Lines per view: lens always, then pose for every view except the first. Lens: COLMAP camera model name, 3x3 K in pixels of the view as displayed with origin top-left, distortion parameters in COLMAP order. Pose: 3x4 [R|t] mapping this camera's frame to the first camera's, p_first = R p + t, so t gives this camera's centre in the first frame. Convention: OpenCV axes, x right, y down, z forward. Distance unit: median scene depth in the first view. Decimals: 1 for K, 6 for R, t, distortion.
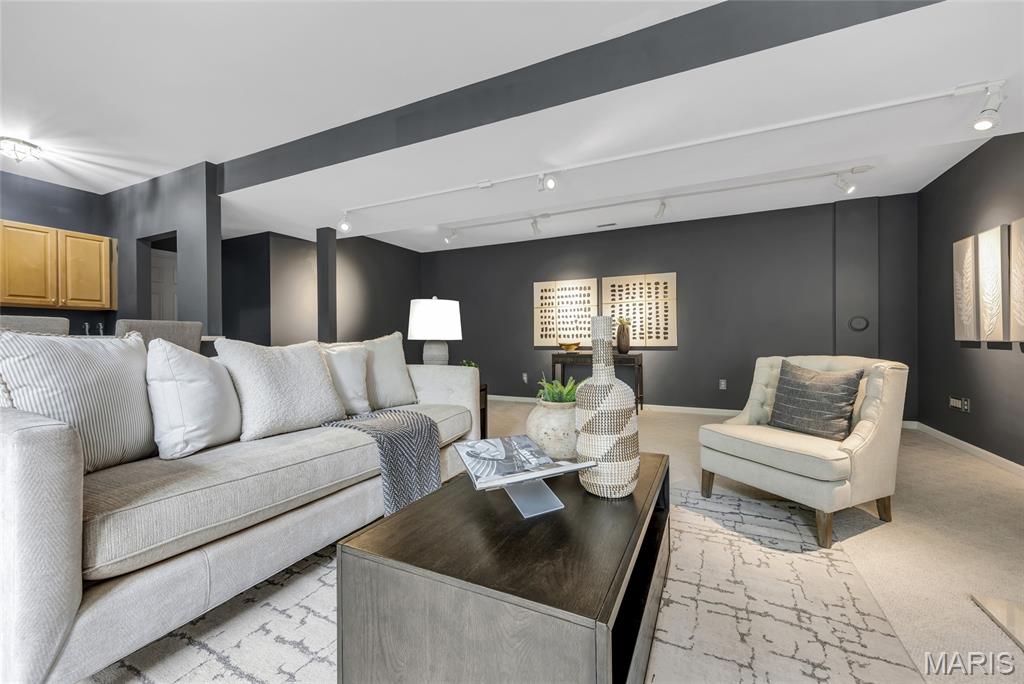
lens RADIAL K [[406.8, 0, 515.1], [0, 406.8, 336.5], [0, 0, 1]] dist [0.003149, 0.000197]
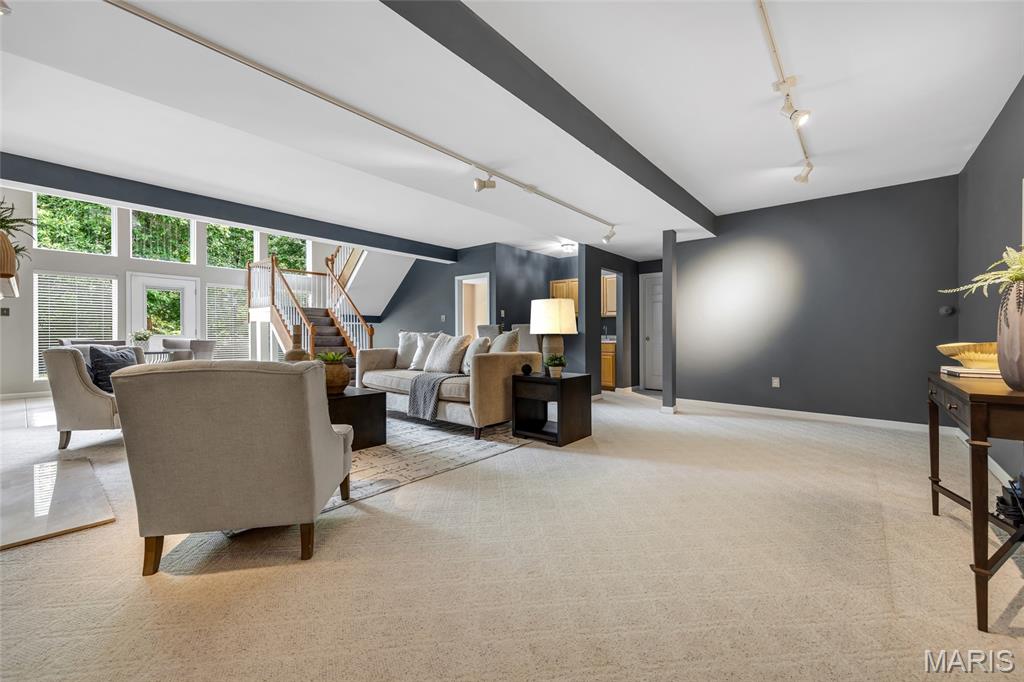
lens RADIAL K [[406.8, 0, 515.1], [0, 406.8, 335.5], [0, 0, 1]] dist [0.003149, 0.000197]
pose [[-0.249457, 0.008129, -0.968352, 0.598359], [0.005416, 0.999961, 0.006999, 0.002430], [0.968371, -0.003499, -0.249492, 0.720411]]
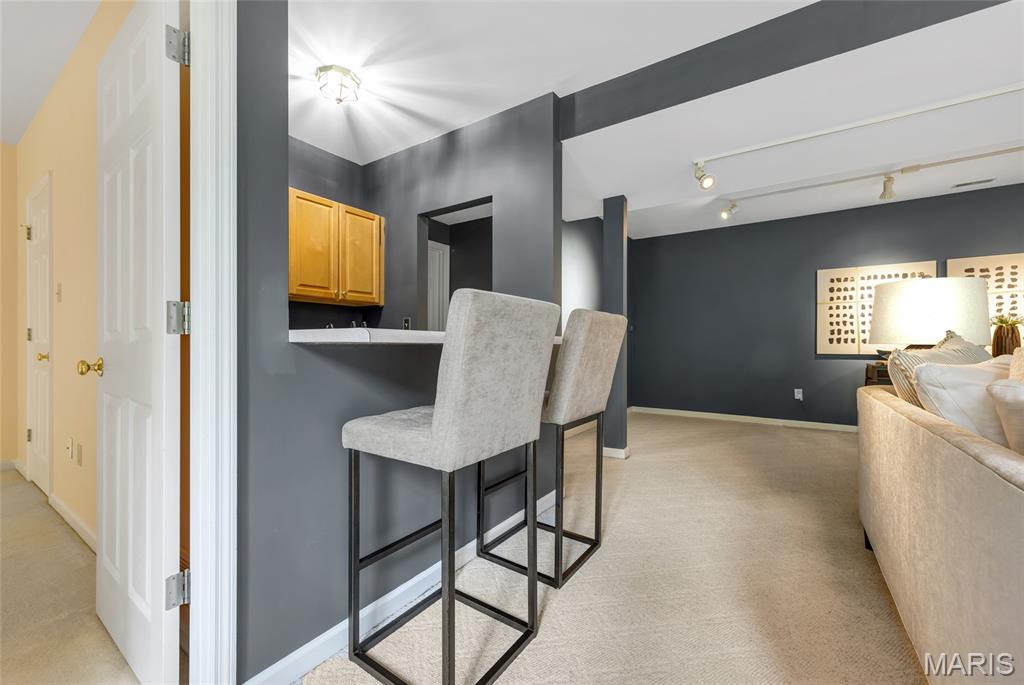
lens RADIAL K [[414.8, 0, 520.2], [0, 414.8, 342.8], [0, 0, 1]] dist [0.001730, 0.000385]
pose [[0.988282, 0.006366, -0.152506, -0.442874], [-0.005749, 0.999973, 0.004491, 0.003107], [0.152531, -0.003562, 0.988292, 0.173094]]
